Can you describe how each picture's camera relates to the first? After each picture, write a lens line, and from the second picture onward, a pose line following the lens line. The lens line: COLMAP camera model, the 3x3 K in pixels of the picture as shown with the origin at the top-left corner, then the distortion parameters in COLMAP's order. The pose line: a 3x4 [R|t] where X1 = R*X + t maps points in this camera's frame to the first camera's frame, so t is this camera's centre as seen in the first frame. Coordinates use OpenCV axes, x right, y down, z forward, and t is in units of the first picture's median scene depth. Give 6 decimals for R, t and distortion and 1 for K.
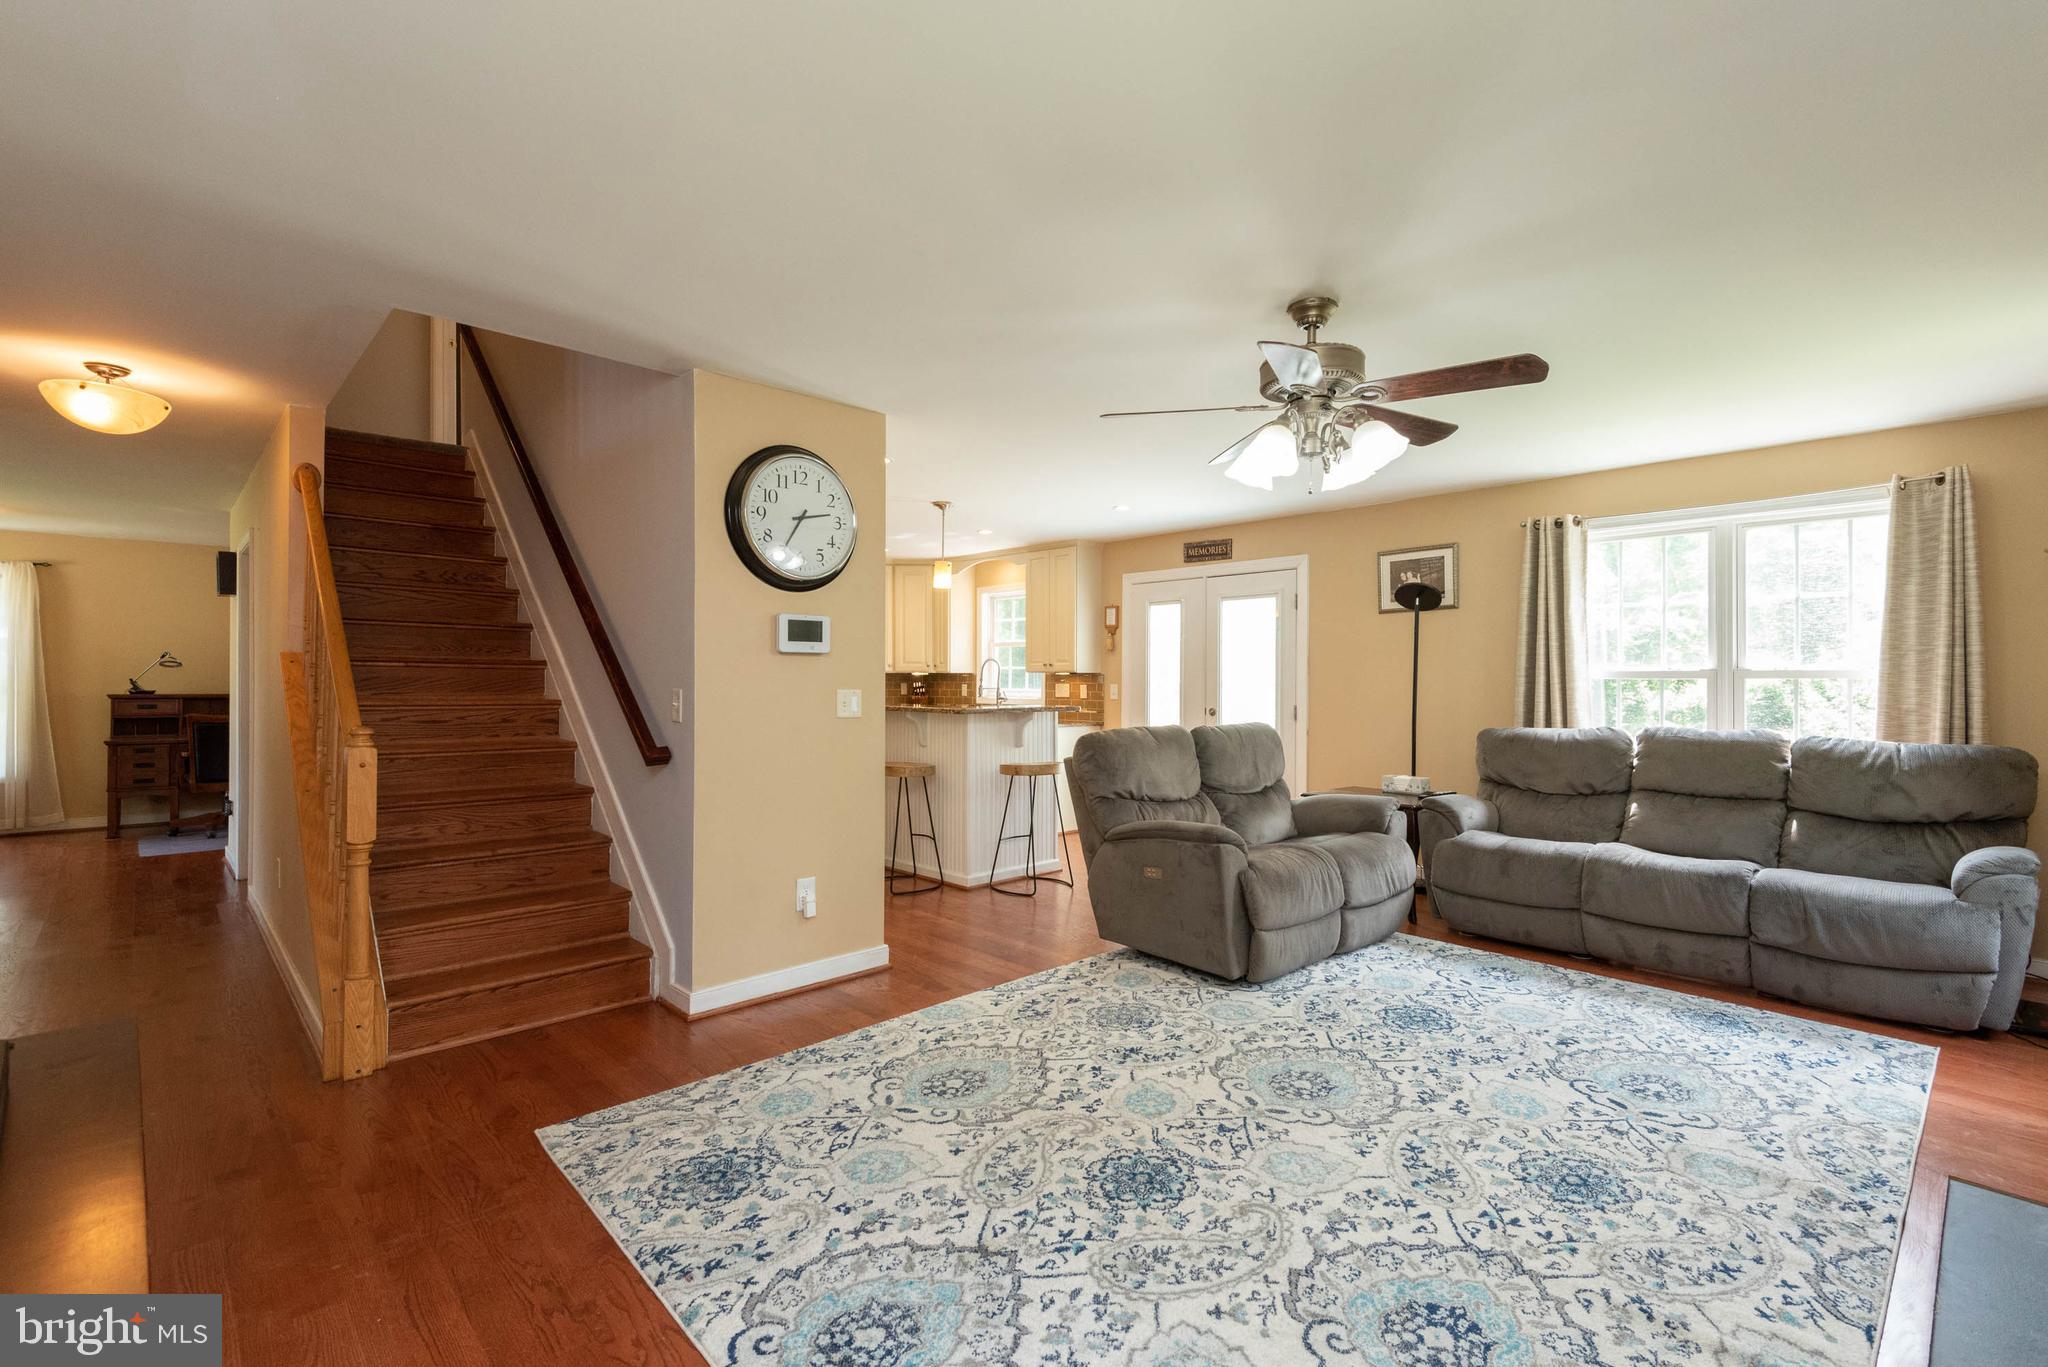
lens RADIAL K [[918.2, 0, 994.2], [0, 918.2, 676.3], [0, 0, 1]] dist [0.023619, -0.003920]
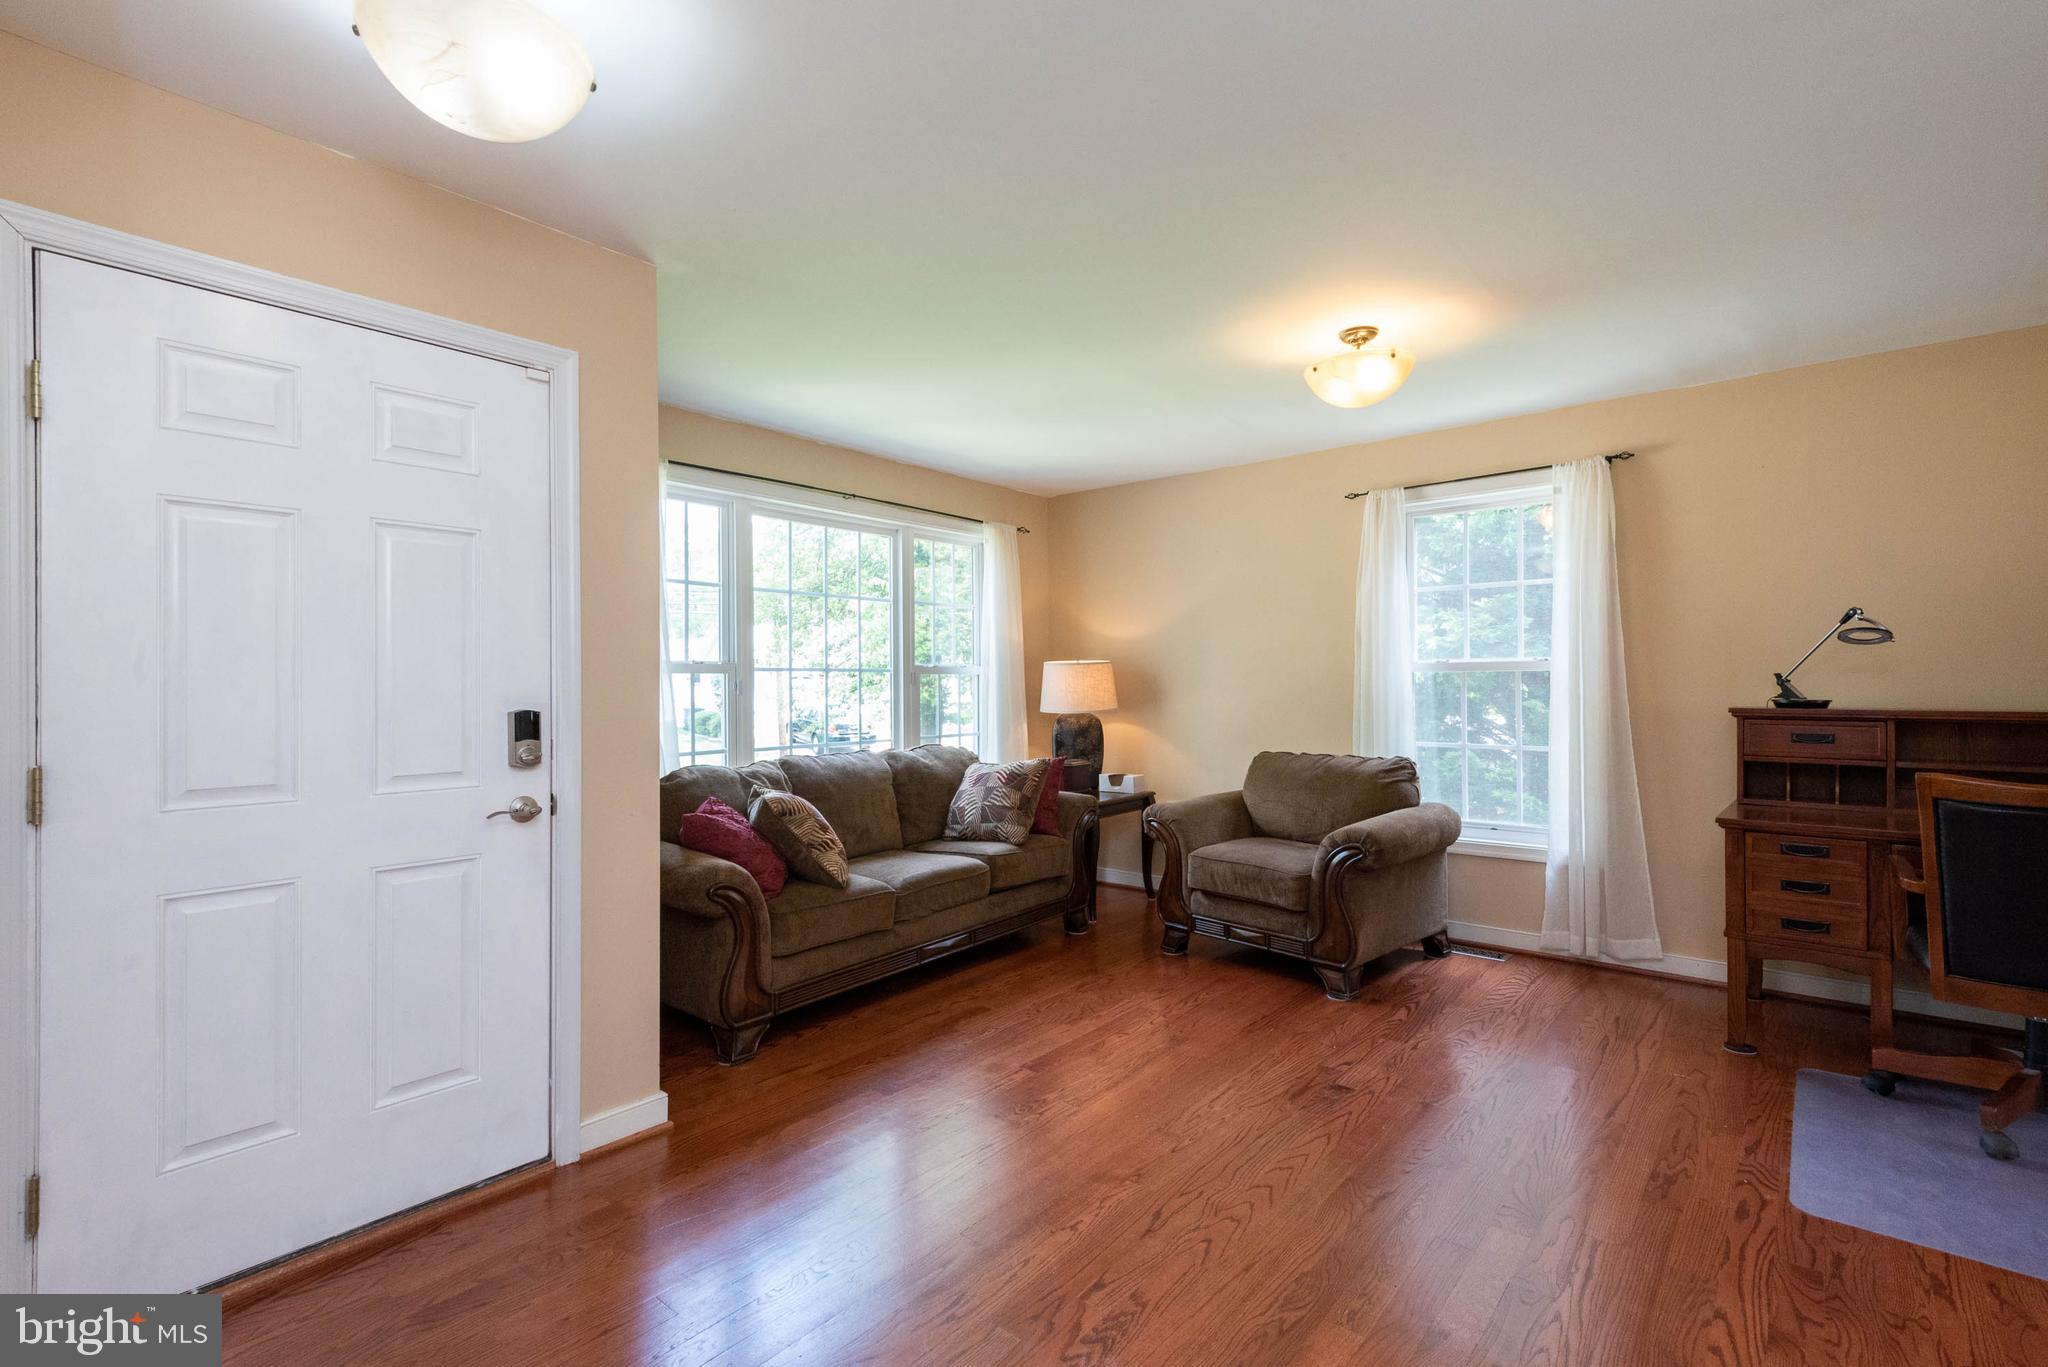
lens RADIAL K [[918.2, 0, 1044.1], [0, 918.2, 687.8], [0, 0, 1]] dist [0.023619, -0.003920]
pose [[0.133587, -0.000311, -0.991037, -0.539388], [0.014956, 0.999887, 0.001702, 0.003524], [0.990924, -0.015050, 0.133577, 0.603789]]
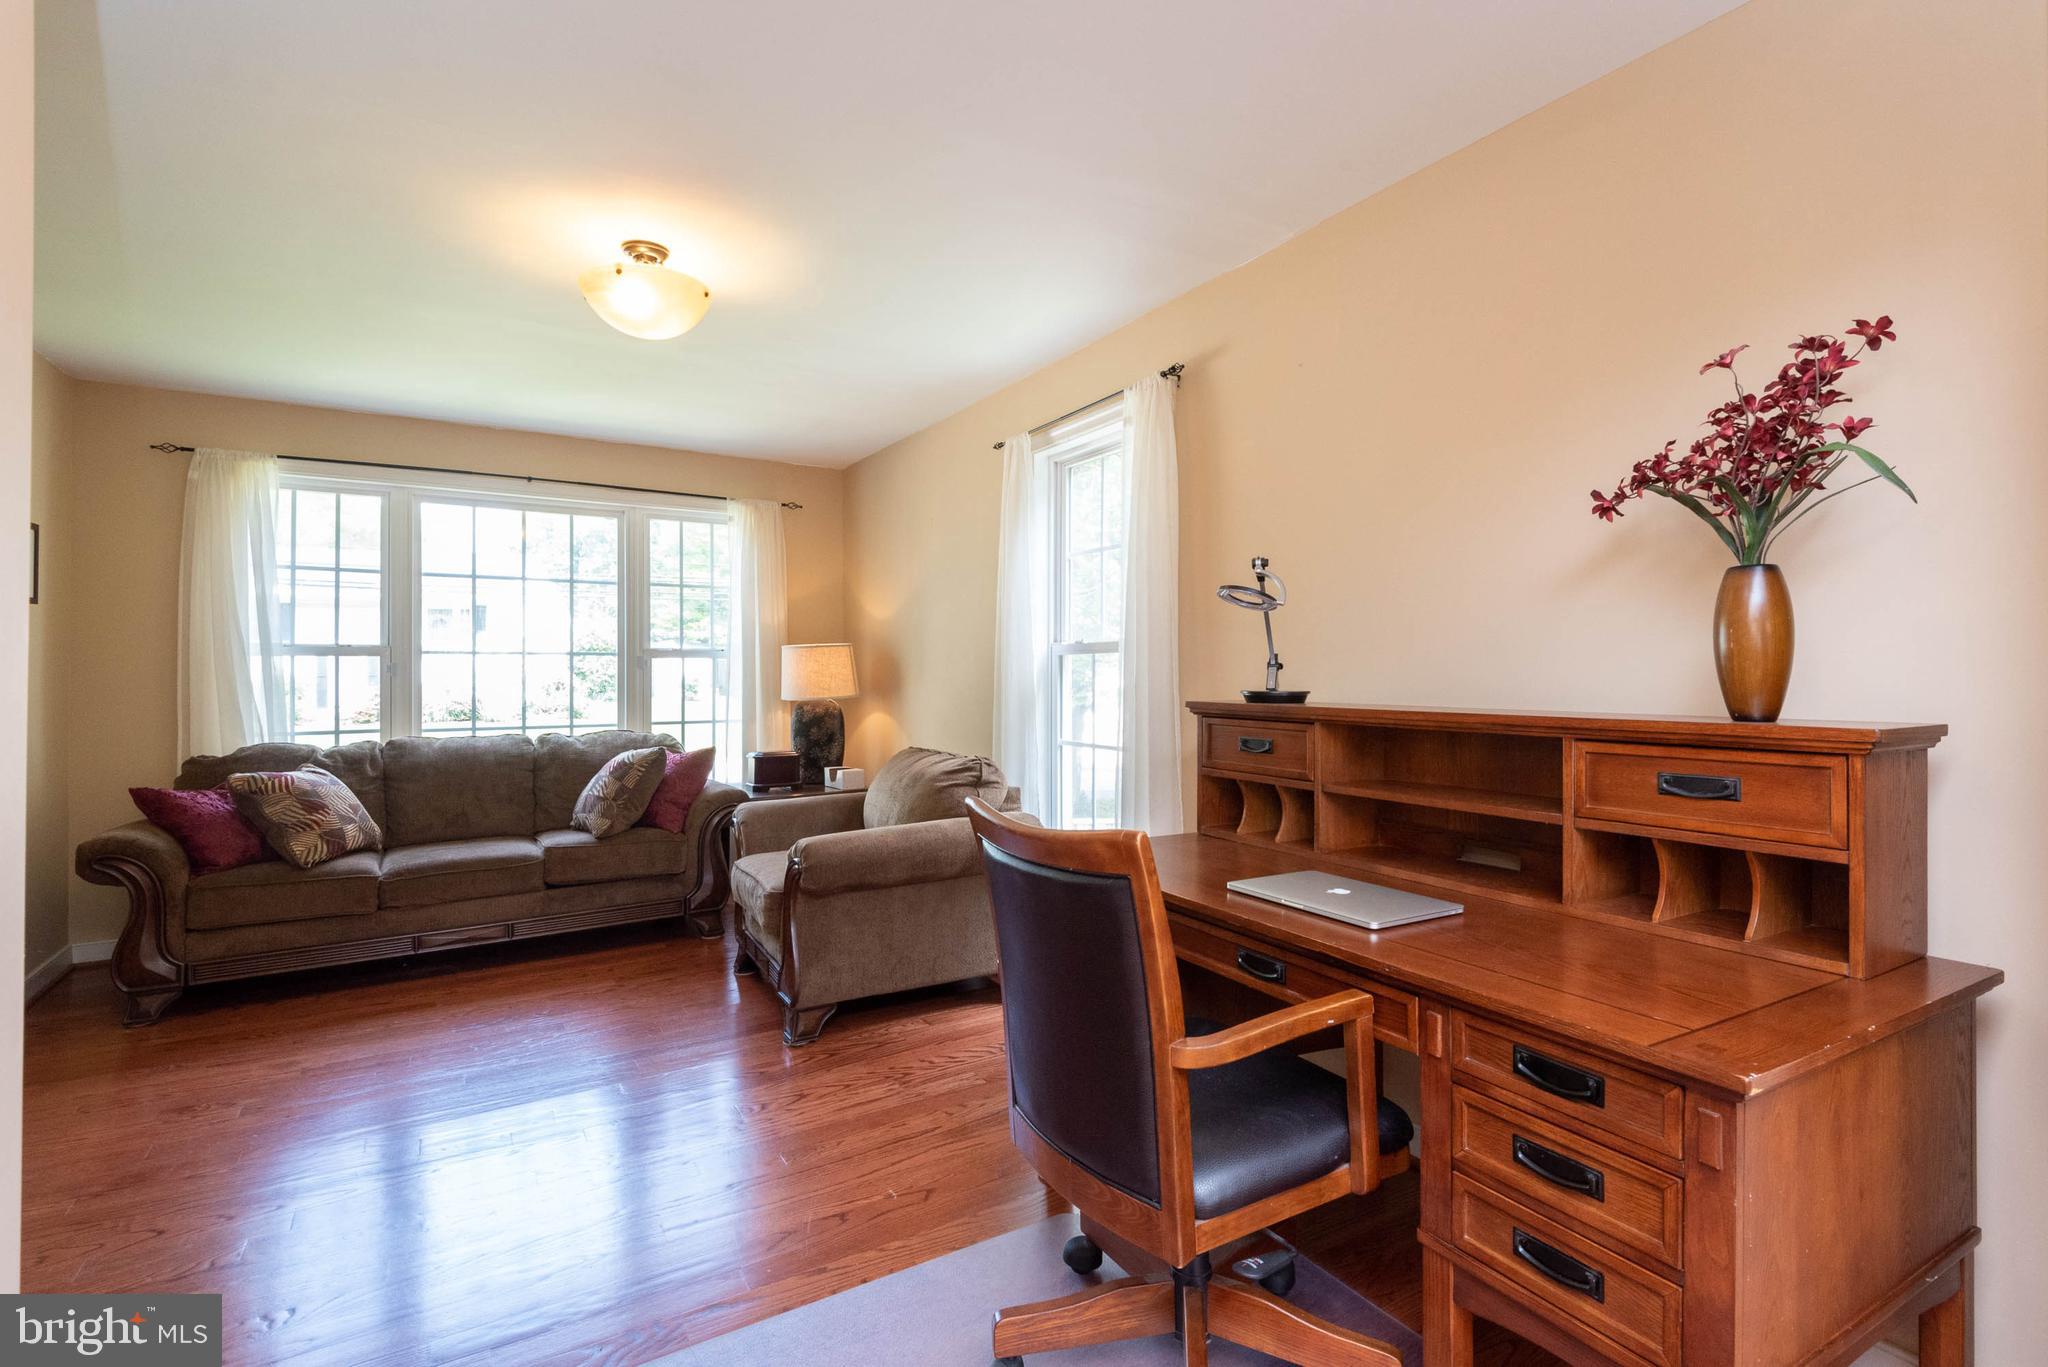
lens RADIAL K [[964.6, 0, 1041.1], [0, 964.6, 664.7], [0, 0, 1]] dist [0.011212, -0.005561]
pose [[-0.180994, -0.013623, -0.983390, -0.573077], [0.008179, 0.999849, -0.015357, 0.008080], [0.983450, -0.010823, -0.180855, 0.853981]]
